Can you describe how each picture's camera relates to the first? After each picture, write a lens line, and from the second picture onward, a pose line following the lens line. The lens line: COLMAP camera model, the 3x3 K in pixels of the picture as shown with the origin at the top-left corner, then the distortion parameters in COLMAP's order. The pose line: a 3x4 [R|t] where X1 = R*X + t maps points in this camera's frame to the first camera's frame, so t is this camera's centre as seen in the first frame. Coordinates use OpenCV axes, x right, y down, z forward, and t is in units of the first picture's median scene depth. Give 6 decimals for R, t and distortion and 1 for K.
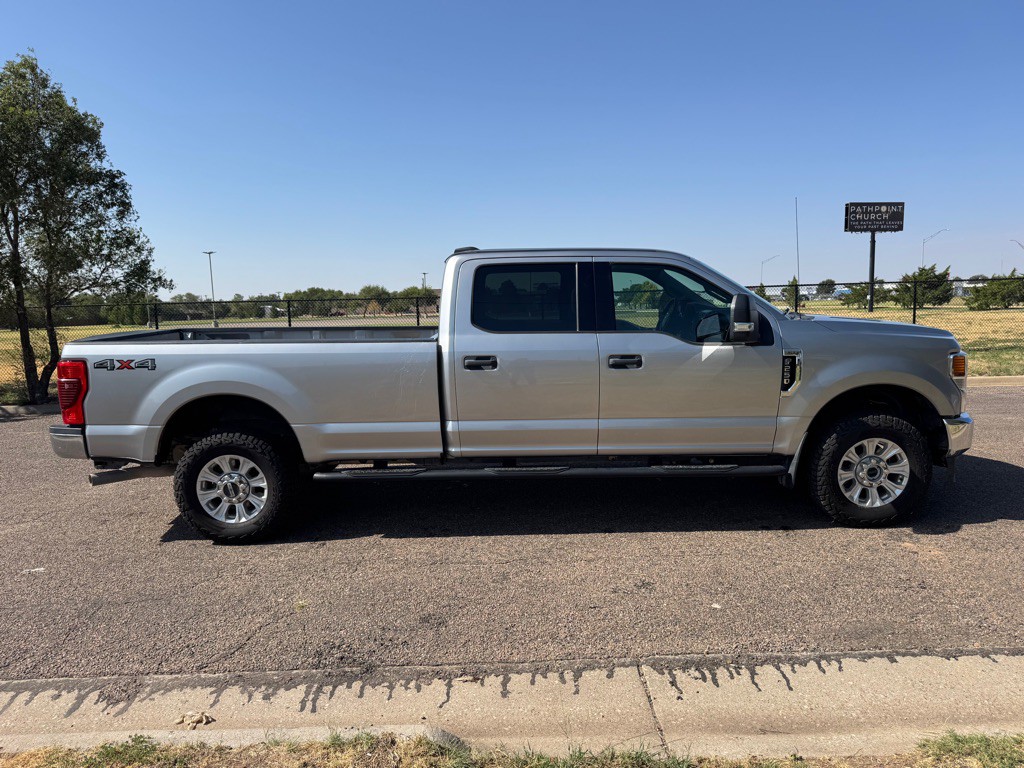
lens RADIAL K [[749.9, 0, 512.0], [0, 749.9, 384.0], [0, 0, 1]] dist [-0.003535, -0.001395]
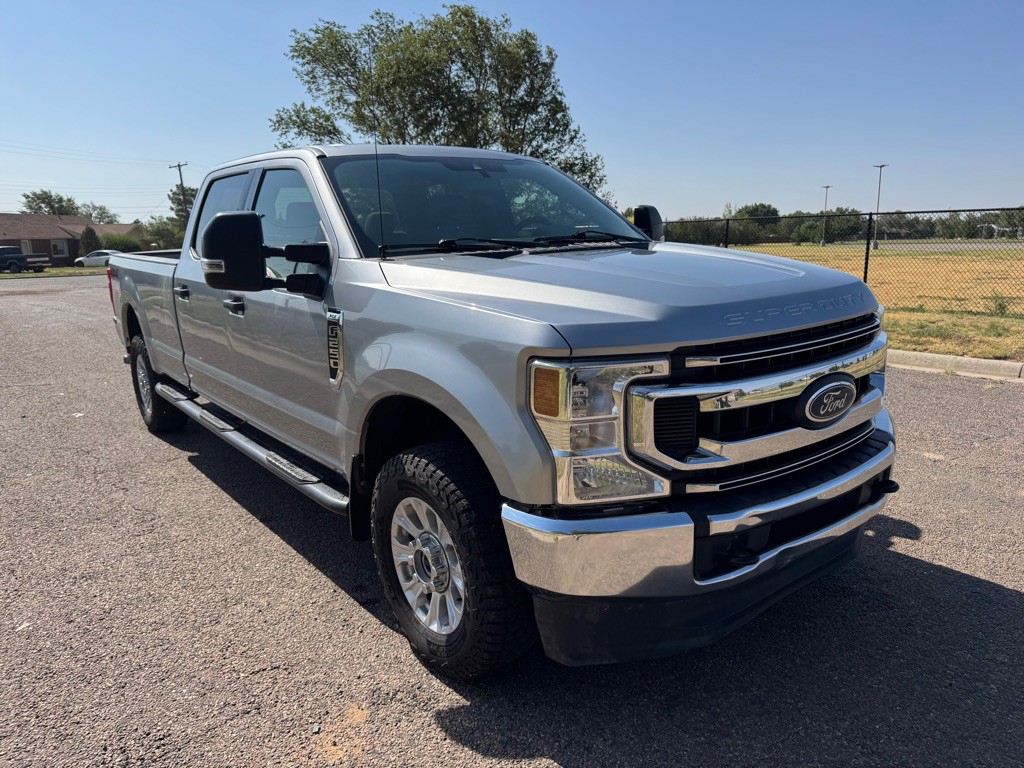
lens RADIAL K [[749.9, 0, 512.0], [0, 749.9, 384.0], [0, 0, 1]] dist [-0.003535, -0.001395]
pose [[0.599603, 0.168247, -0.782413, 0.888998], [-0.083846, 0.985478, 0.147658, -0.084997], [0.795894, -0.022934, 0.605002, 0.728942]]
